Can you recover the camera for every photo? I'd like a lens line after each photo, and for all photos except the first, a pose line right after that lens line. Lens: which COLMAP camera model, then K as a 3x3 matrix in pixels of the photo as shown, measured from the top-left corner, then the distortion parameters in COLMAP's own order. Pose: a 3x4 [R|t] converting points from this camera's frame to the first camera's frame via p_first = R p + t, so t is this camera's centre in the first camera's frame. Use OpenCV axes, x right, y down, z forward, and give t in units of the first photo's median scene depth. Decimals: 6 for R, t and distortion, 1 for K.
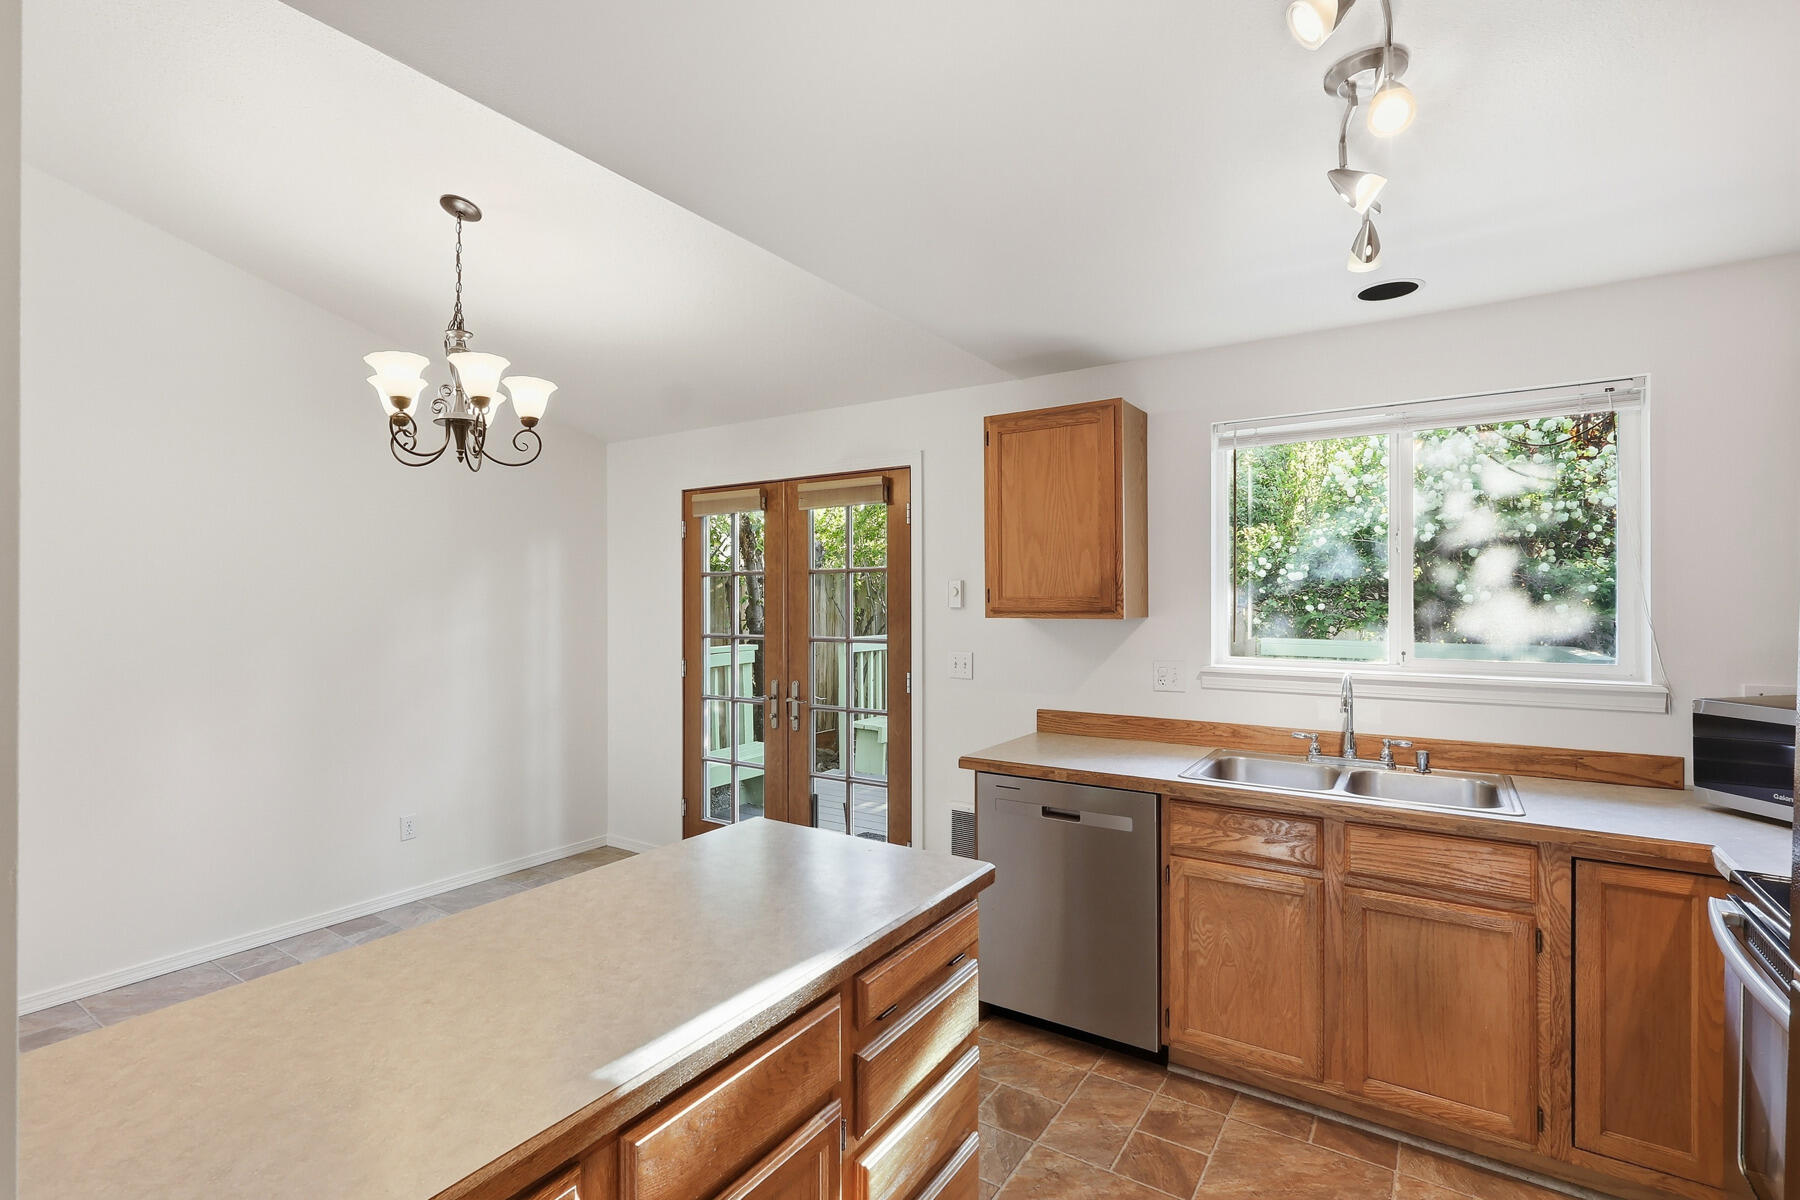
lens RADIAL K [[833.8, 0, 894.4], [0, 833.8, 598.5], [0, 0, 1]] dist [-0.002948, 0.001950]
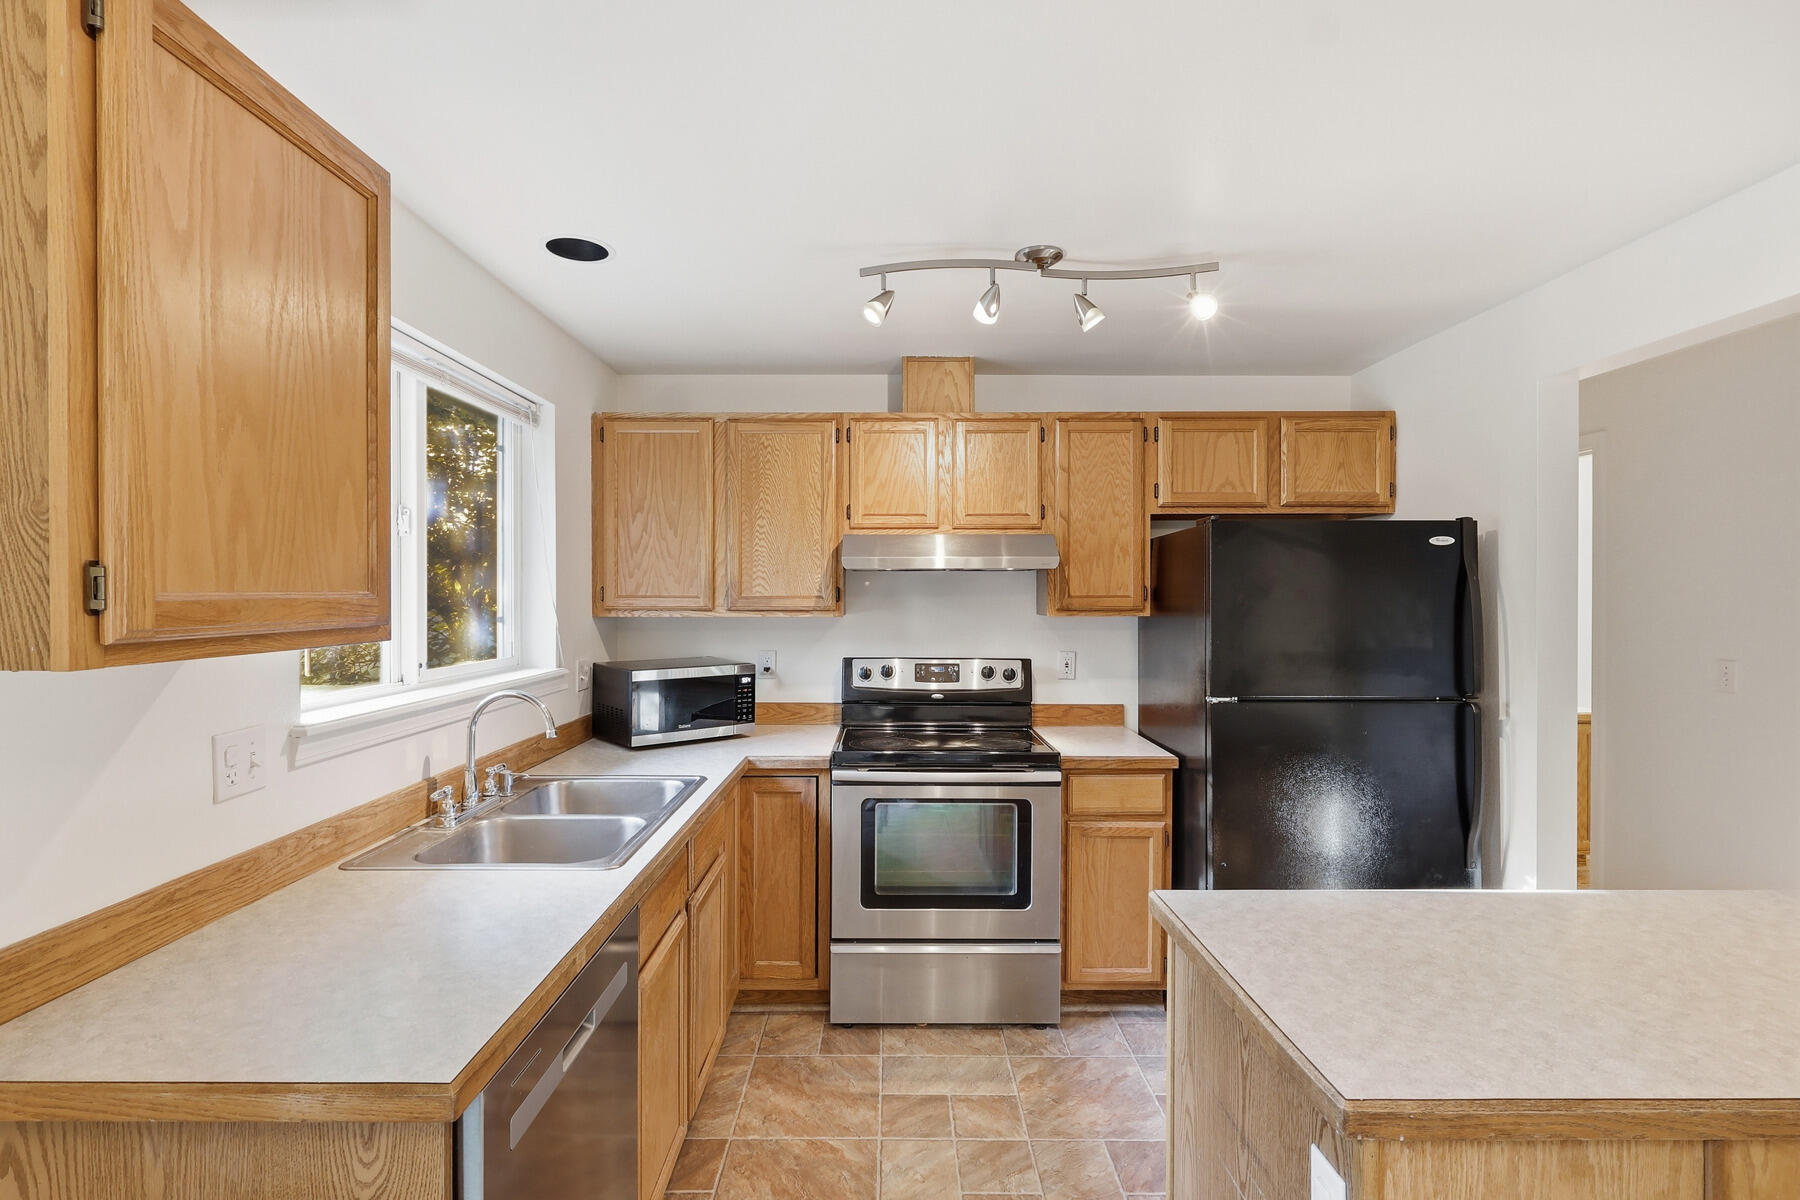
lens RADIAL K [[833.8, 0, 894.4], [0, 833.8, 598.5], [0, 0, 1]] dist [-0.002948, 0.001950]
pose [[-0.552784, -0.003774, 0.833316, -0.331191], [0.000024, 0.999990, 0.004545, -0.001516], [-0.833325, 0.002532, -0.552778, 1.197478]]
